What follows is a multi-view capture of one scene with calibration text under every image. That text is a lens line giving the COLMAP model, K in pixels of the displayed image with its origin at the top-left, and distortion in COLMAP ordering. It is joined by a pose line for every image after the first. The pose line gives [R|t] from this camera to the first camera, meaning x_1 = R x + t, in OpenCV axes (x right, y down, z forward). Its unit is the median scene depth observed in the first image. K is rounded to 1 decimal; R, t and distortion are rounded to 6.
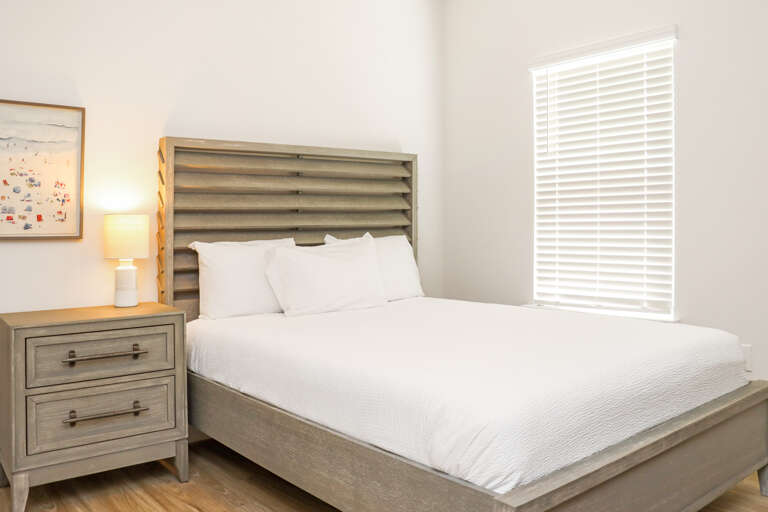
lens RADIAL K [[632.8, 0, 384.7], [0, 632.8, 255.8], [0, 0, 1]] dist [-0.098392, 0.008637]
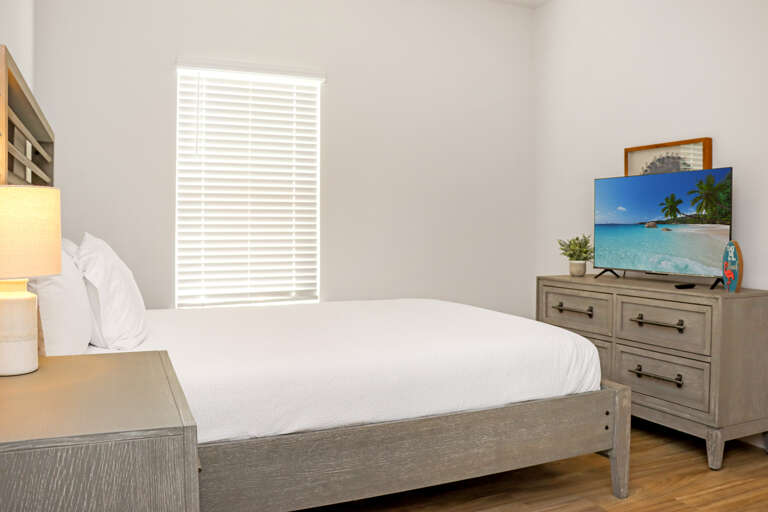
lens RADIAL K [[632.8, 0, 384.0], [0, 632.8, 255.5], [0, 0, 1]] dist [-0.098392, 0.008637]
pose [[0.287029, -0.026026, 0.957568, -0.583822], [0.039861, 0.999090, 0.015206, -0.006516], [-0.957092, 0.033805, 0.287805, 0.407384]]
